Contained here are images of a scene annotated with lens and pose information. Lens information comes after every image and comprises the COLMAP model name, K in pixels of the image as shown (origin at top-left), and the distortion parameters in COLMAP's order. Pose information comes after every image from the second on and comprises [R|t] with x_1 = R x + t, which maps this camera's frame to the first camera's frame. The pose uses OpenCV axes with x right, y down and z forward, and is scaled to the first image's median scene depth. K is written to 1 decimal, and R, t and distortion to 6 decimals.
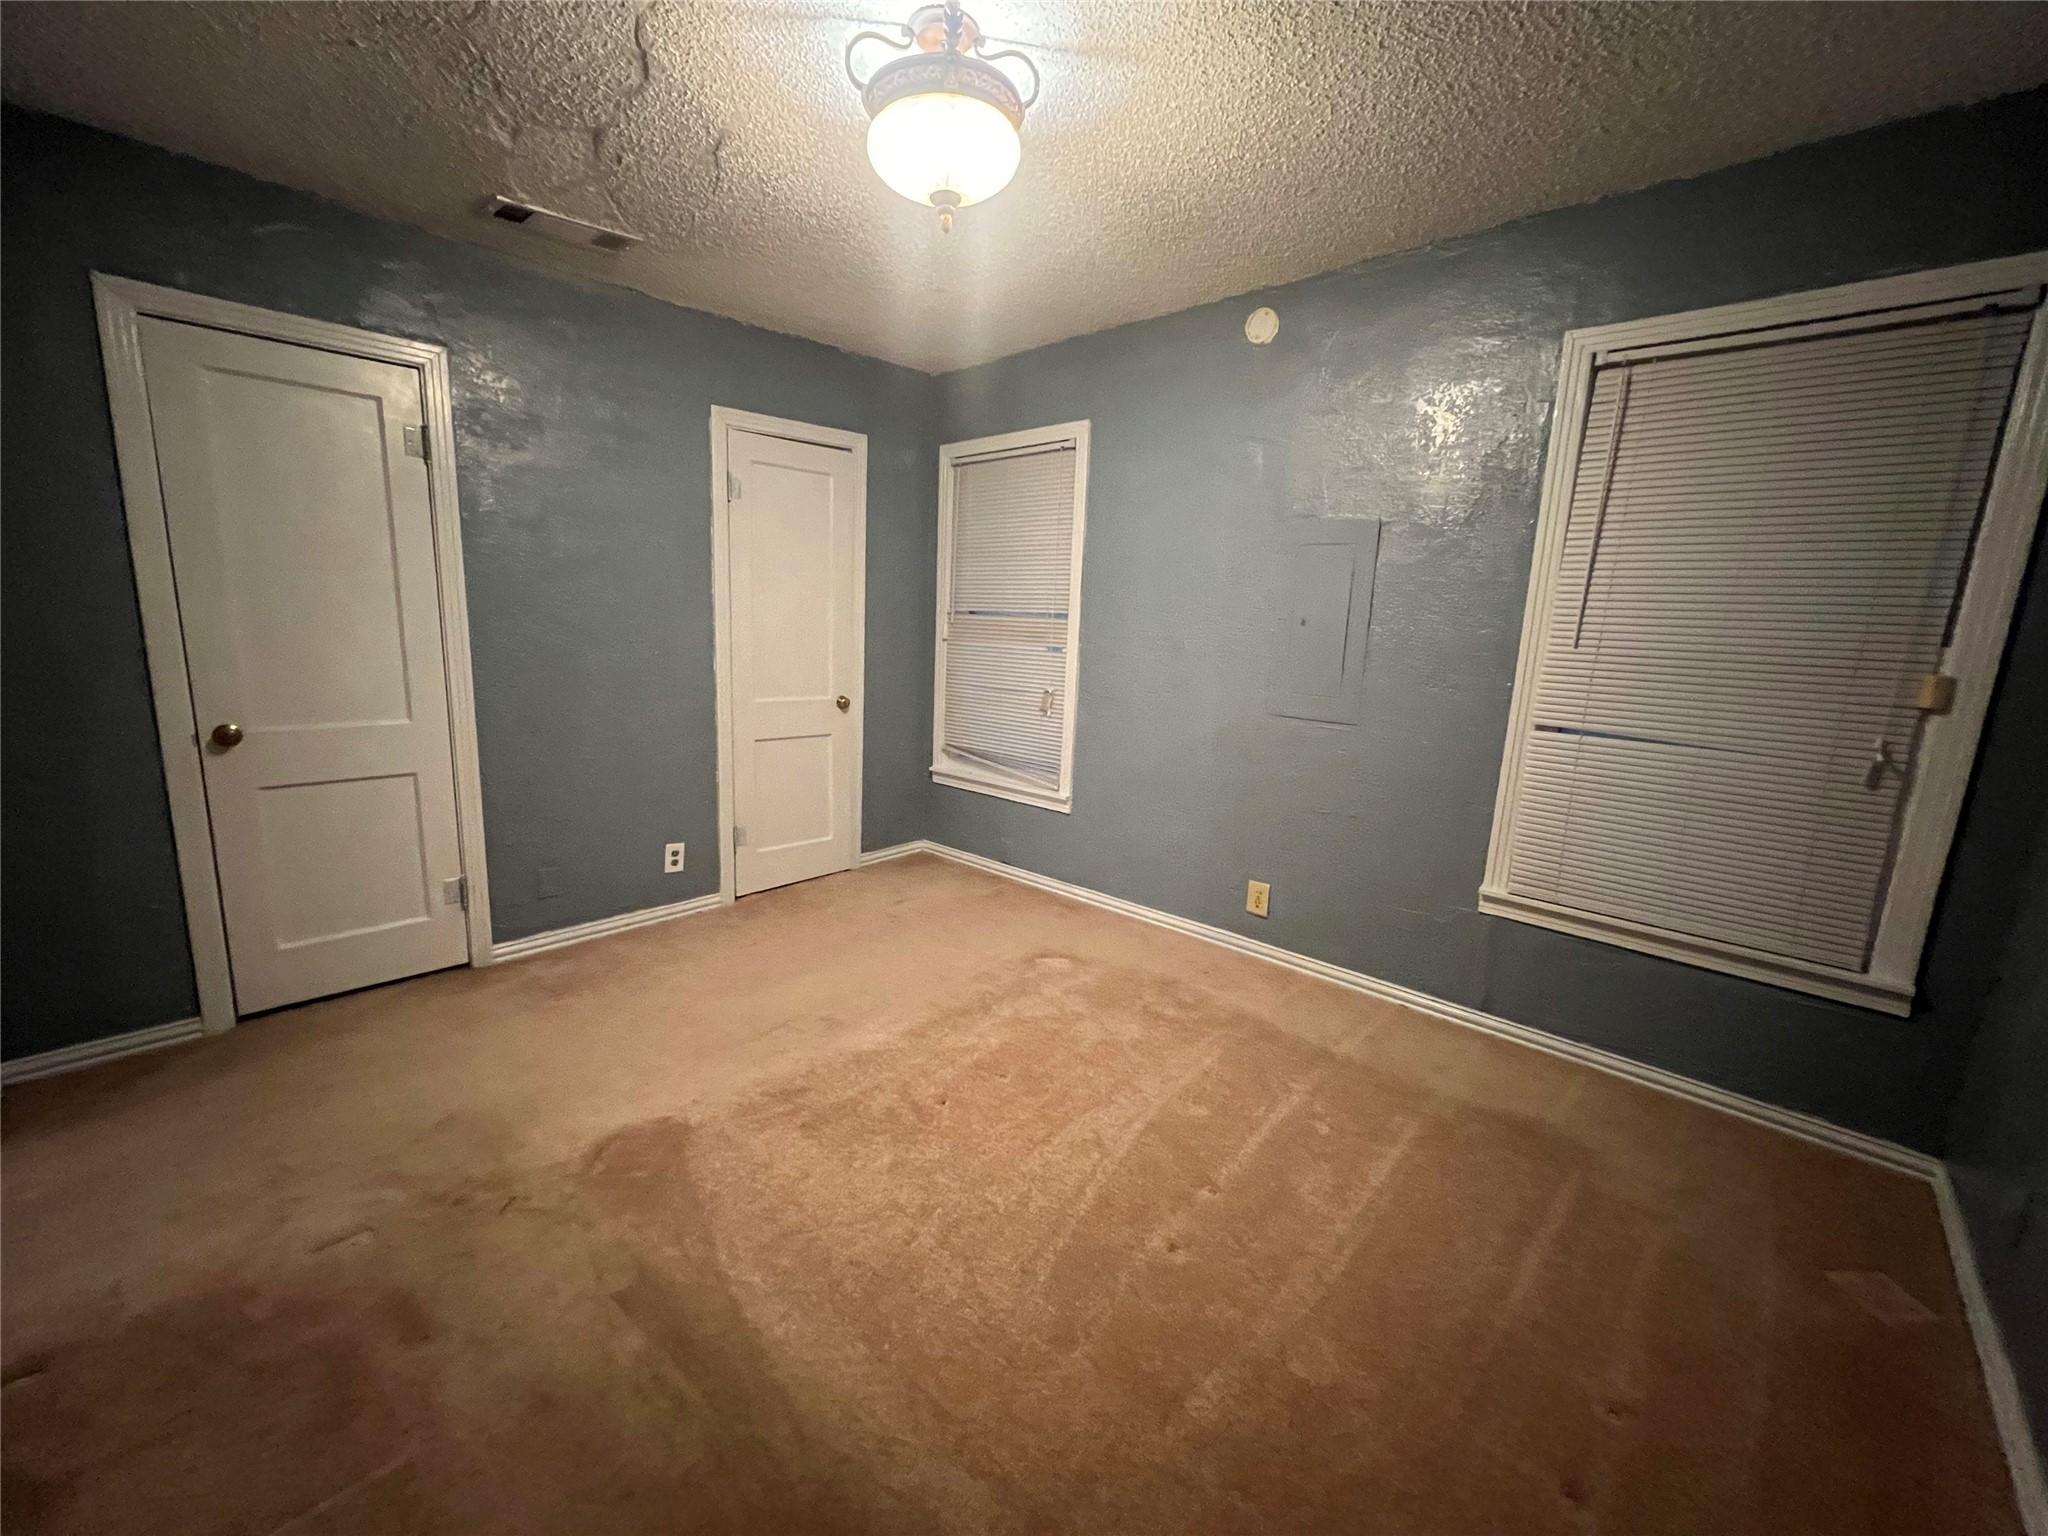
lens RADIAL K [[823.3, 0, 1025.1], [0, 823.3, 765.9], [0, 0, 1]] dist [0.000874, -0.000189]
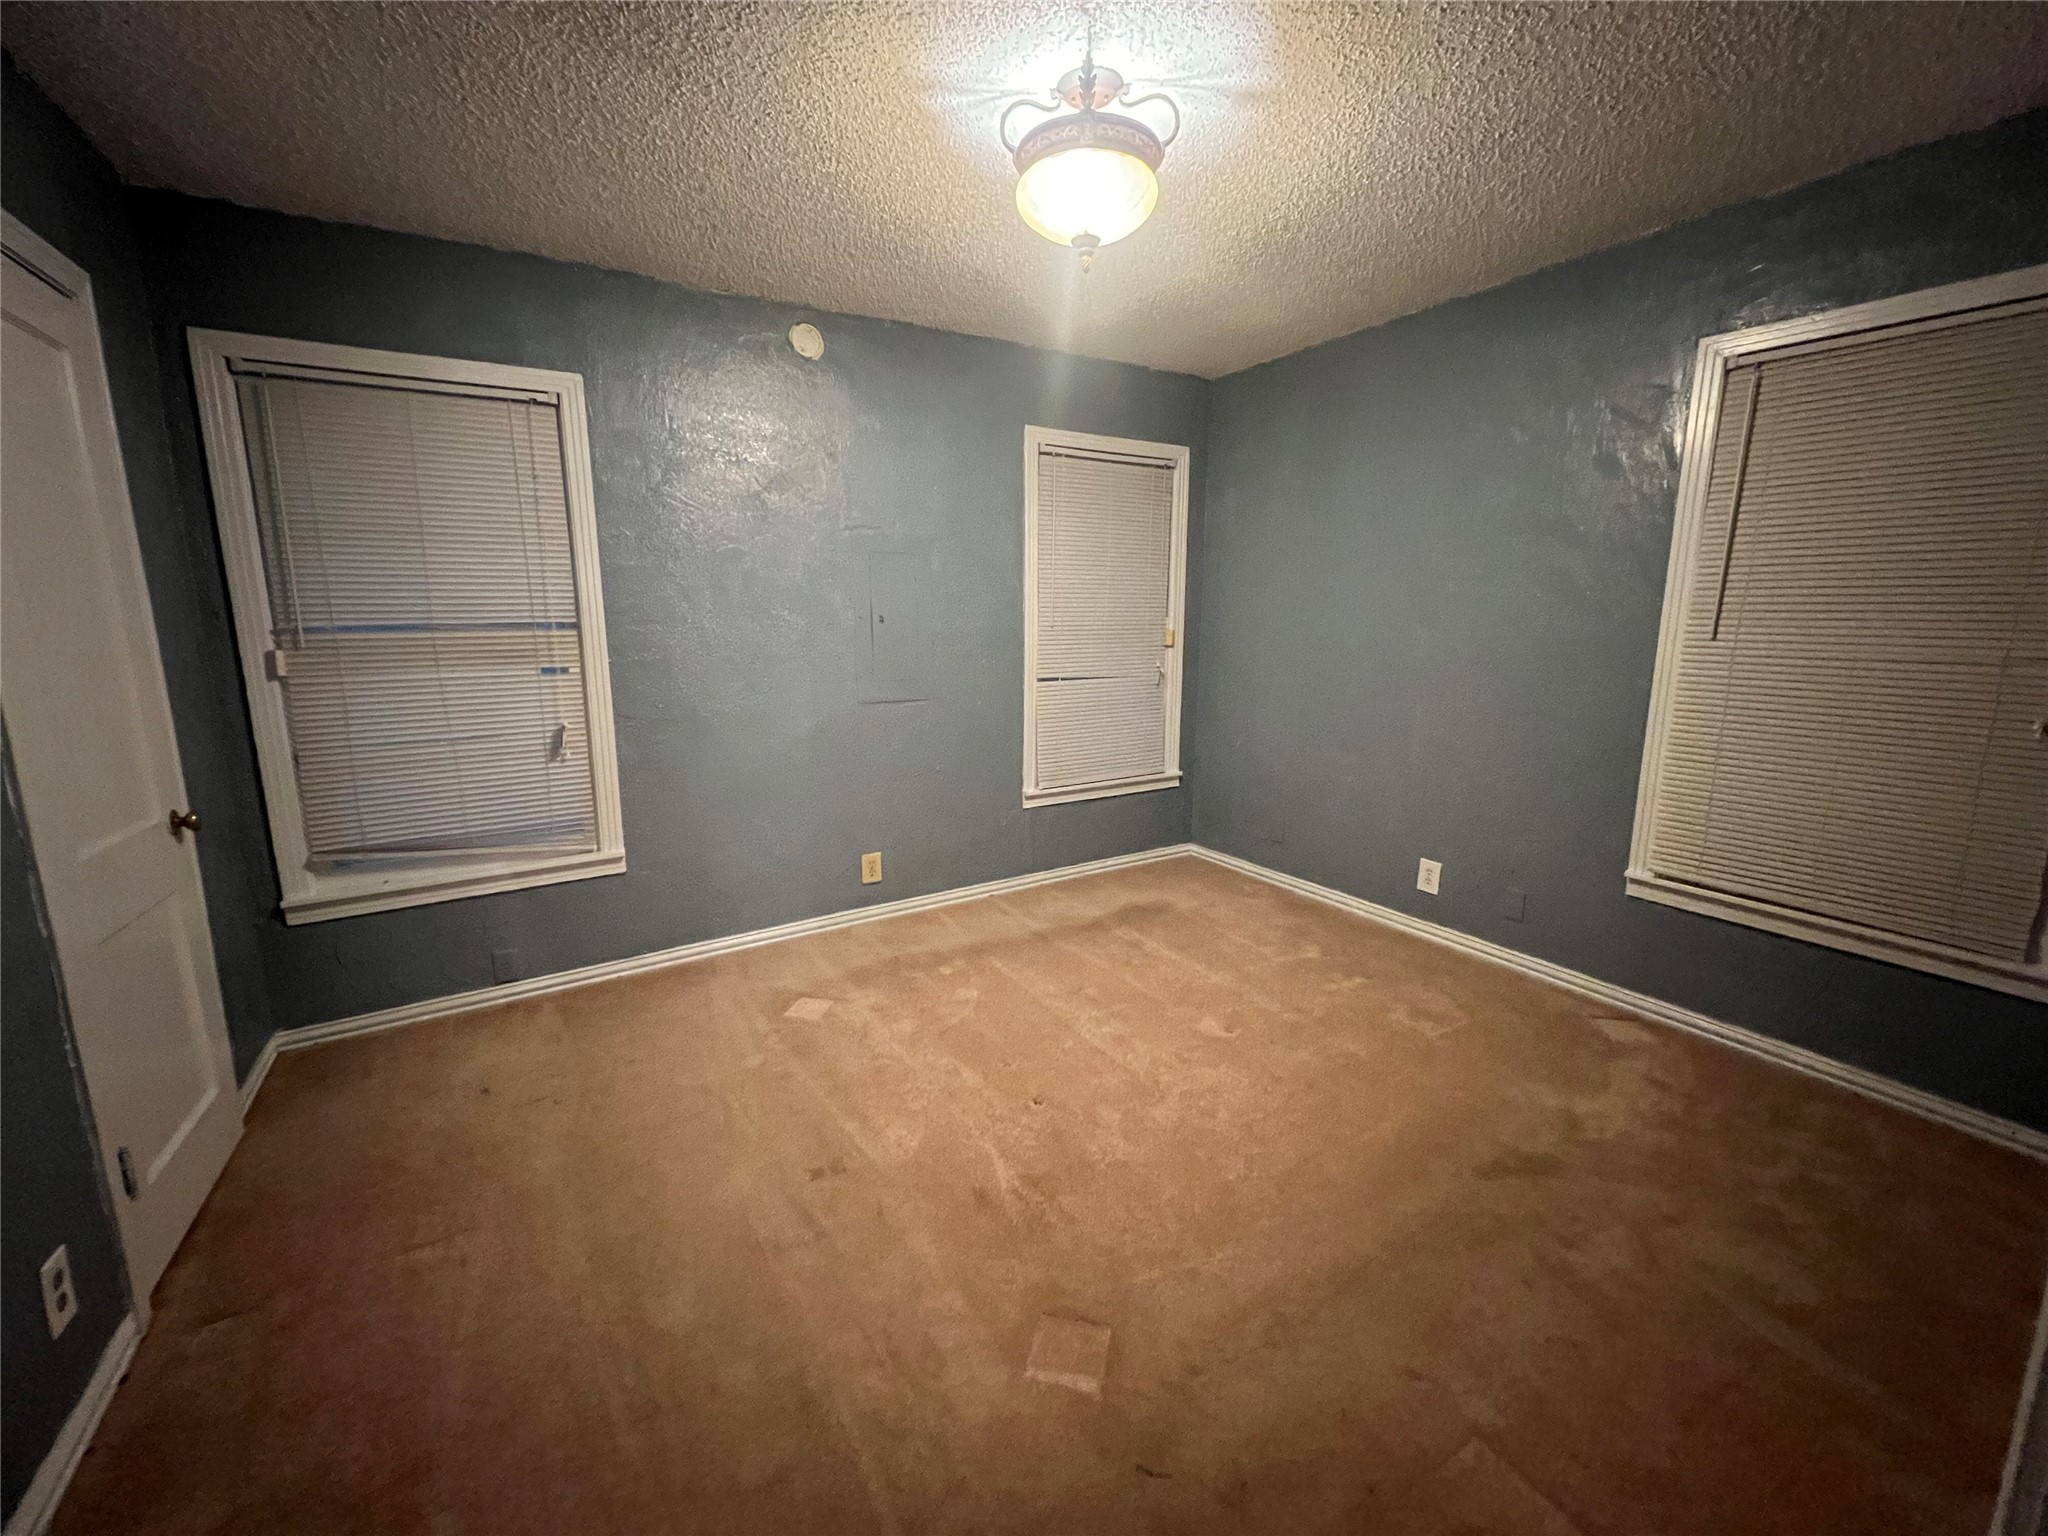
lens RADIAL K [[823.3, 0, 1025.1], [0, 823.3, 765.9], [0, 0, 1]] dist [0.000874, -0.000189]
pose [[0.272486, -0.215113, 0.937805, -0.653581], [0.192764, 0.967131, 0.165830, -0.113812], [-0.942652, 0.135589, 0.304996, 0.432532]]
